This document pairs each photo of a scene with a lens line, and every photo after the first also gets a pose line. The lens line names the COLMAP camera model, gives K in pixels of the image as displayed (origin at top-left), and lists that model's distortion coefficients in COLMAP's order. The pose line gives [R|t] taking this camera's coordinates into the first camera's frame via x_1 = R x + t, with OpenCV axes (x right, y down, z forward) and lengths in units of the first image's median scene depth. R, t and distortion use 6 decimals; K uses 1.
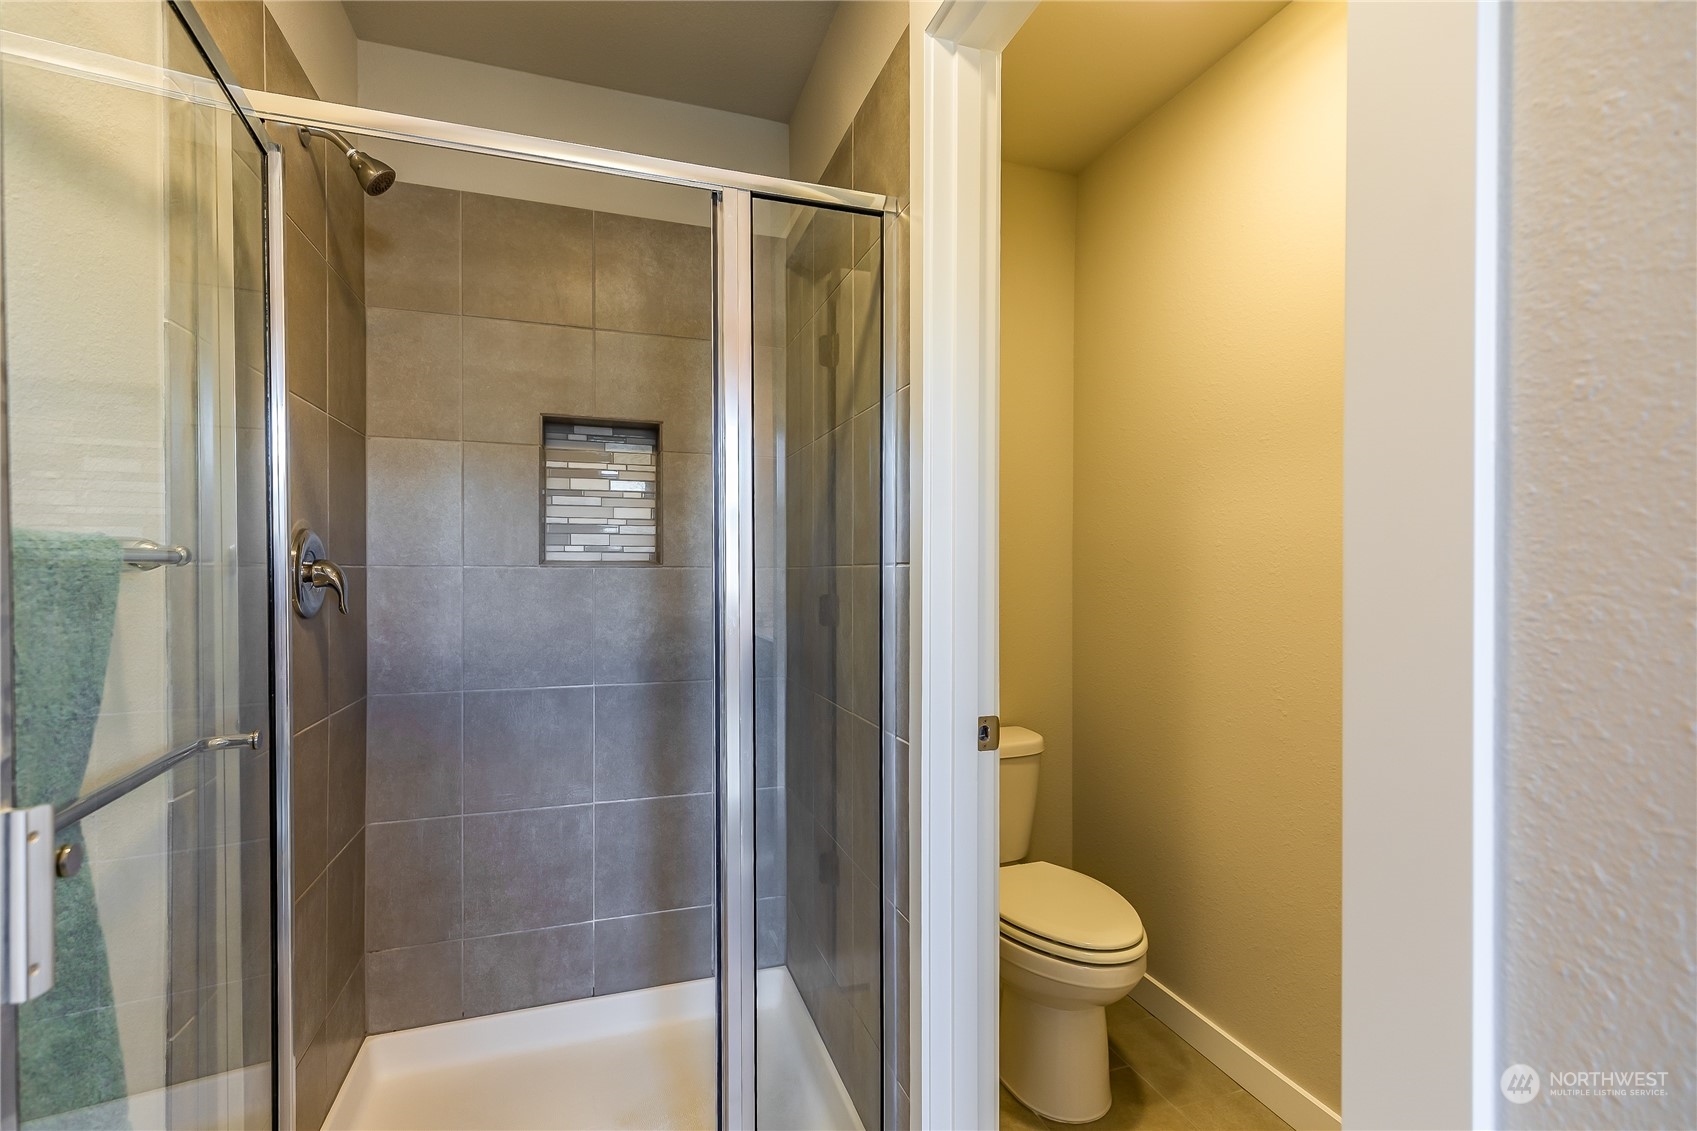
lens RADIAL K [[758.4, 0, 842.4], [0, 758.4, 573.8], [0, 0, 1]] dist [0.000263, 0.000317]
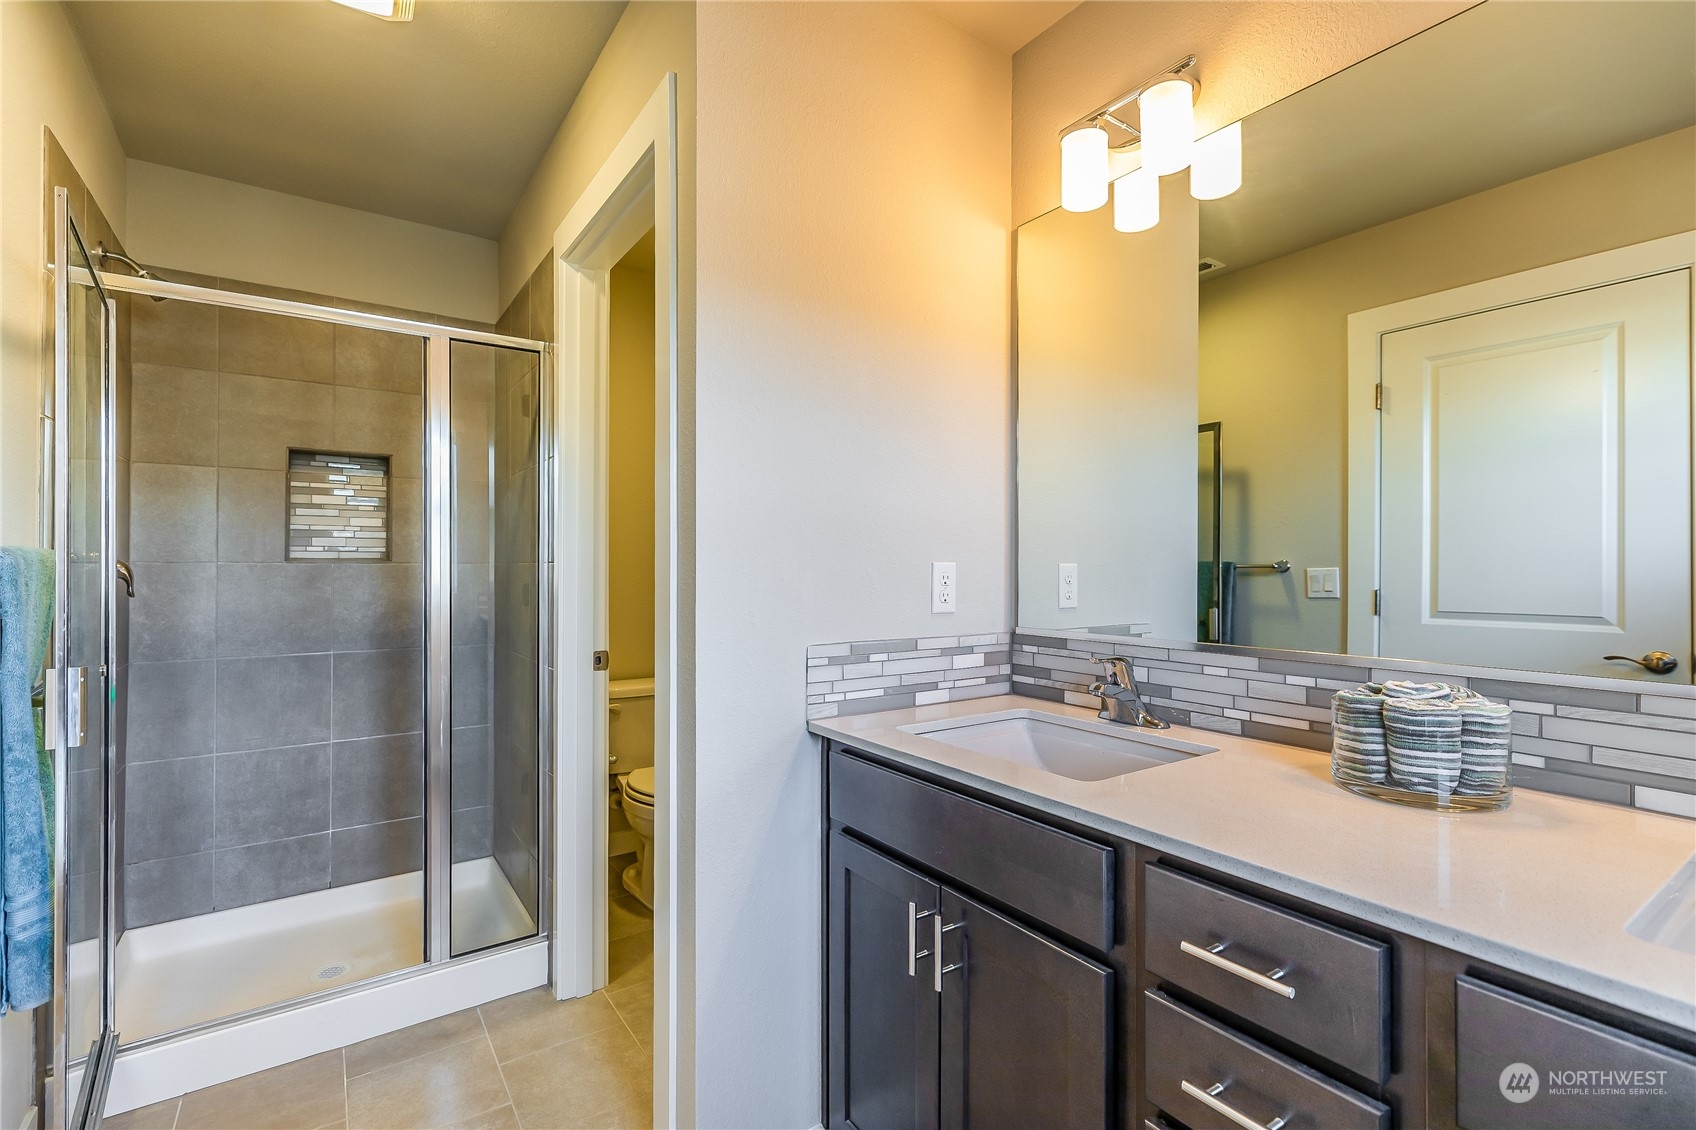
lens RADIAL K [[782.3, 0, 864.2], [0, 782.3, 558.7], [0, 0, 1]] dist [-0.001393, 0.002246]
pose [[0.955475, 0.003306, 0.295054, 0.156948], [-0.000221, 0.999945, -0.010491, -0.002444], [-0.295073, 0.009958, 0.955423, -0.581555]]
